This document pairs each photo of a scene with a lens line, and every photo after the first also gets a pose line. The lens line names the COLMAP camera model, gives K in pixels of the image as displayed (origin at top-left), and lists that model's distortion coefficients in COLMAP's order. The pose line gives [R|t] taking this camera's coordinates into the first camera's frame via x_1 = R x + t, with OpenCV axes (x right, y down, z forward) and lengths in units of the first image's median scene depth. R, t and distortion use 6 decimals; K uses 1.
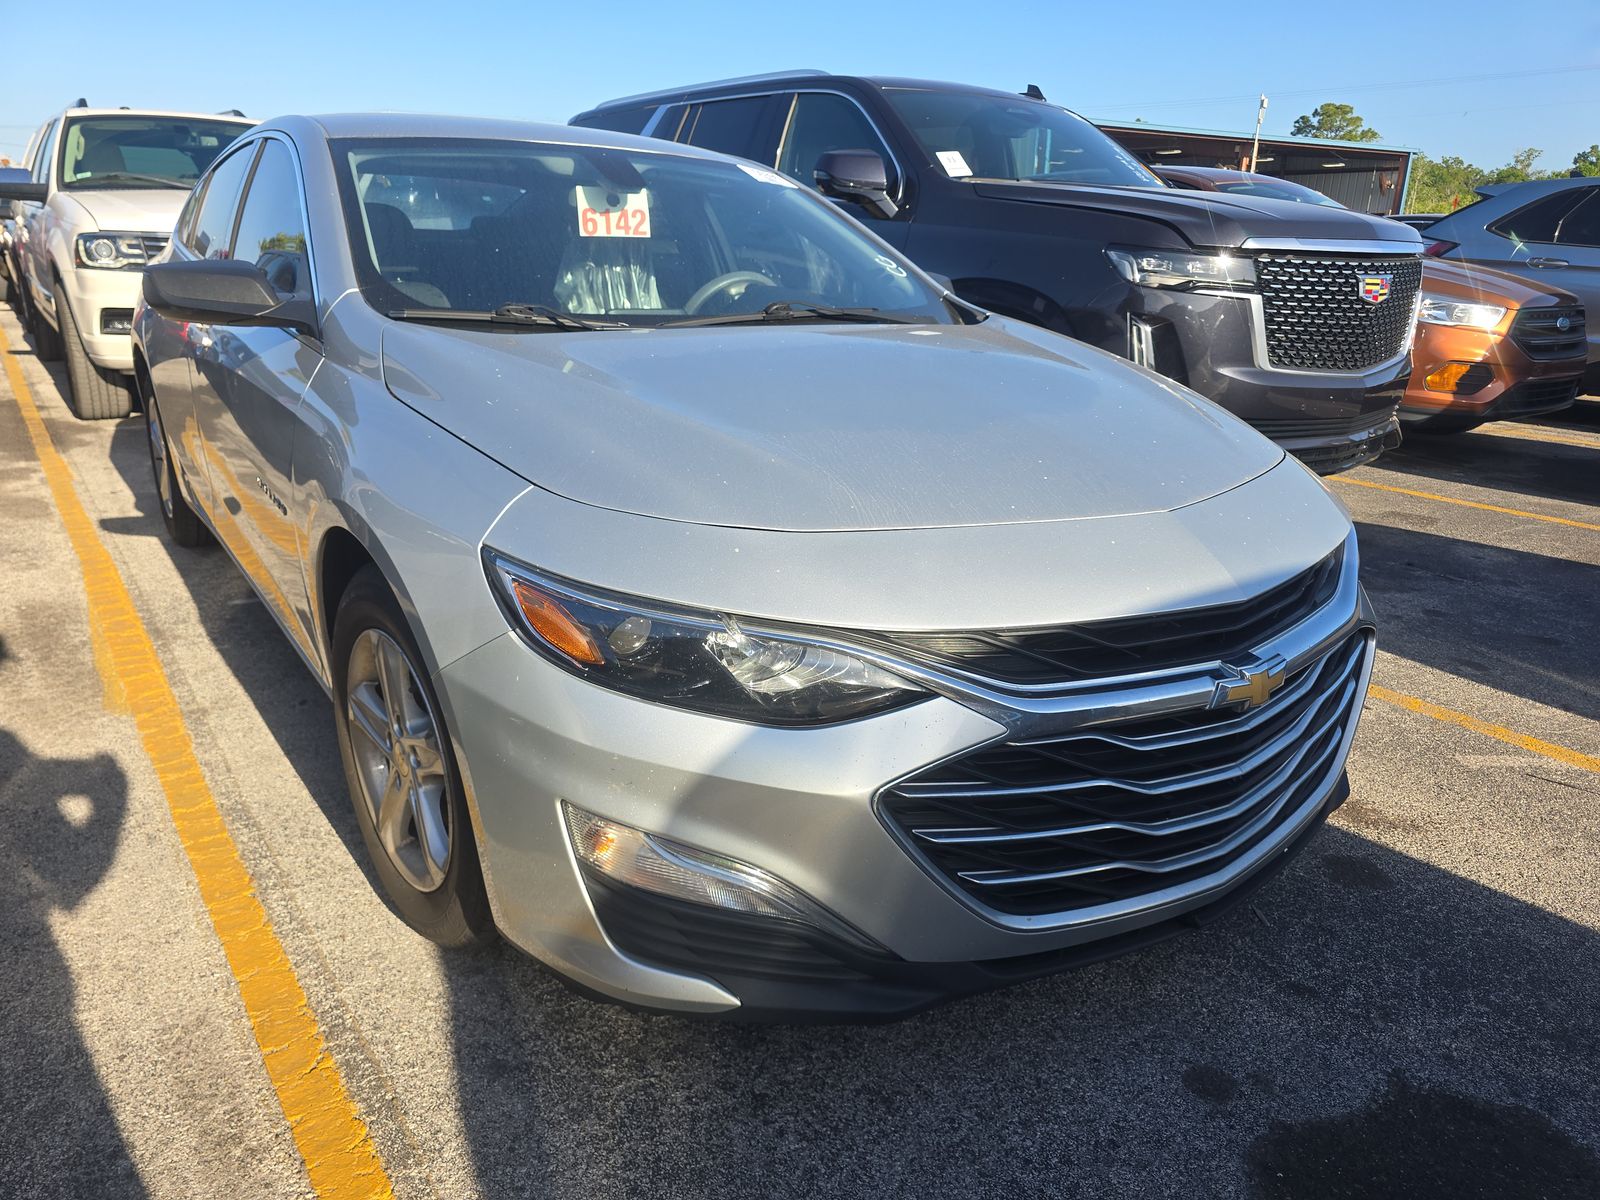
lens RADIAL K [[1078.3, 0, 804.1], [0, 1078.3, 603.6], [0, 0, 1]] dist [0.024194, -0.021496]
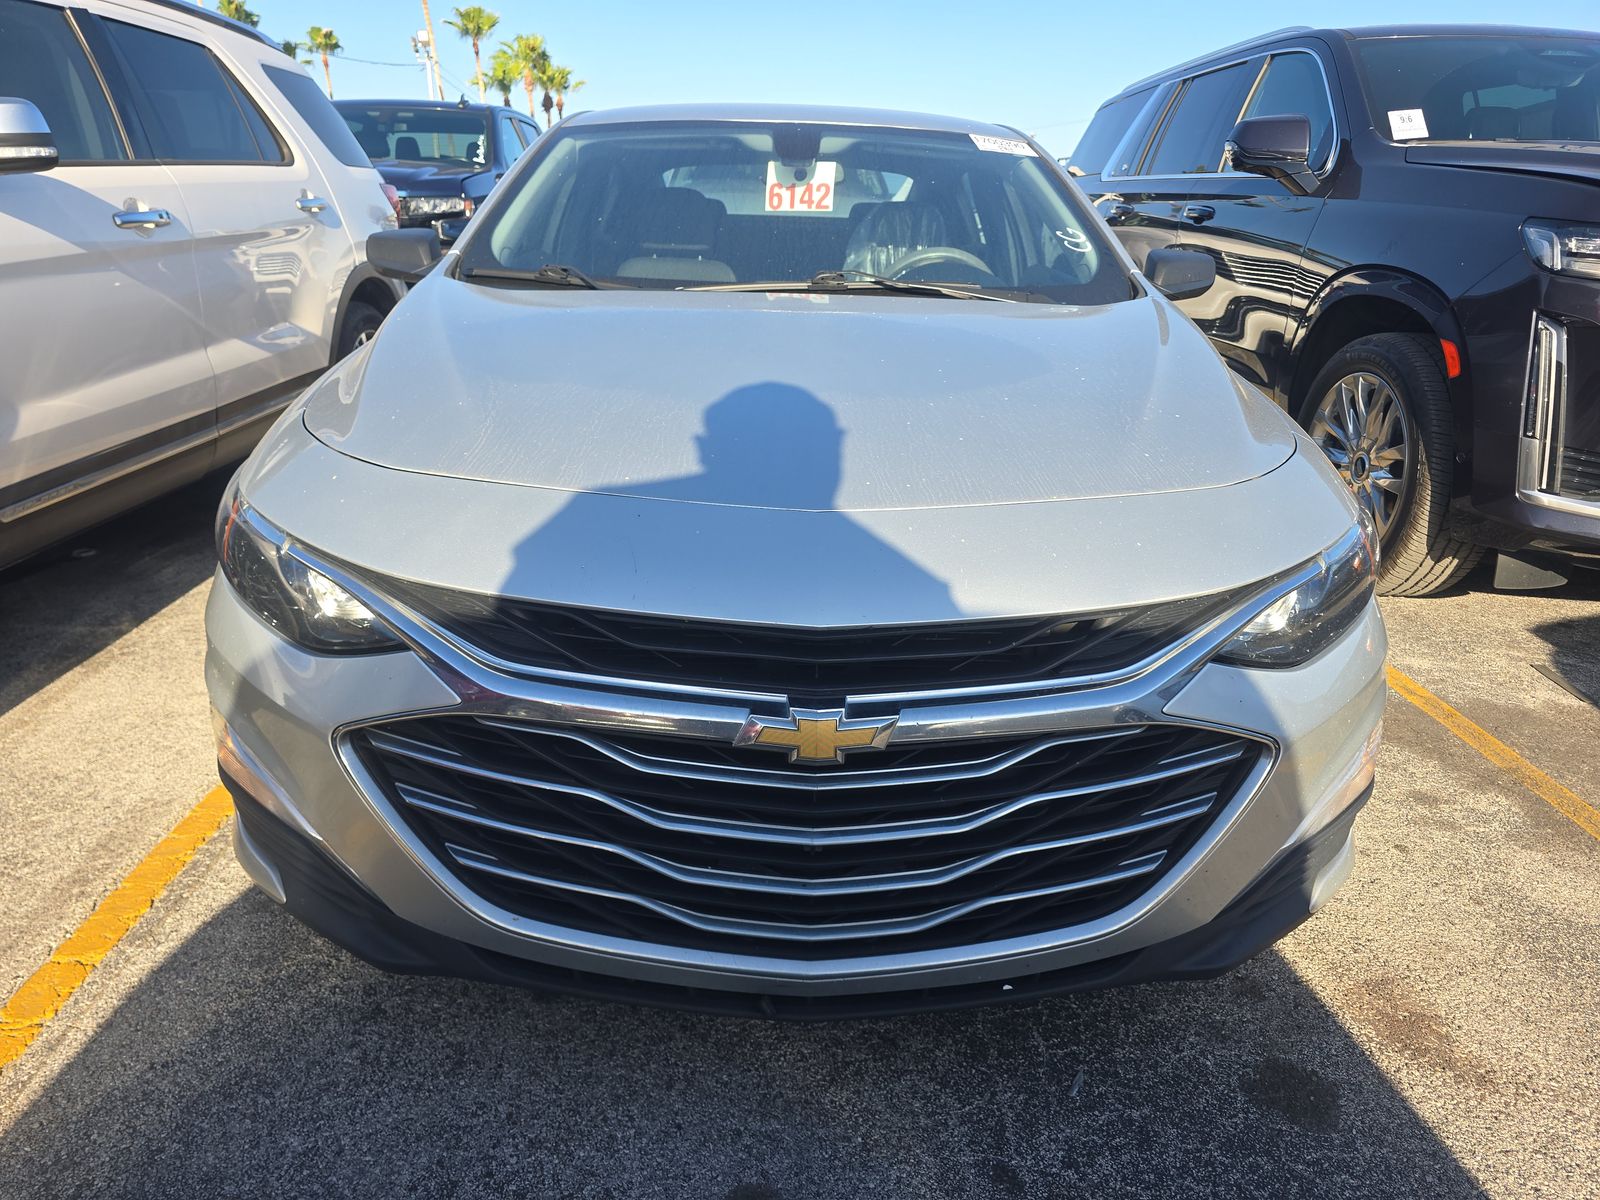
lens RADIAL K [[1078.3, 0, 807.2], [0, 1078.3, 598.3], [0, 0, 1]] dist [0.024194, -0.021496]
pose [[0.826313, 0.174032, -0.535649, 0.435991], [-0.178310, 0.982977, 0.044301, -0.030280], [0.534240, 0.058906, 0.843278, 0.175365]]
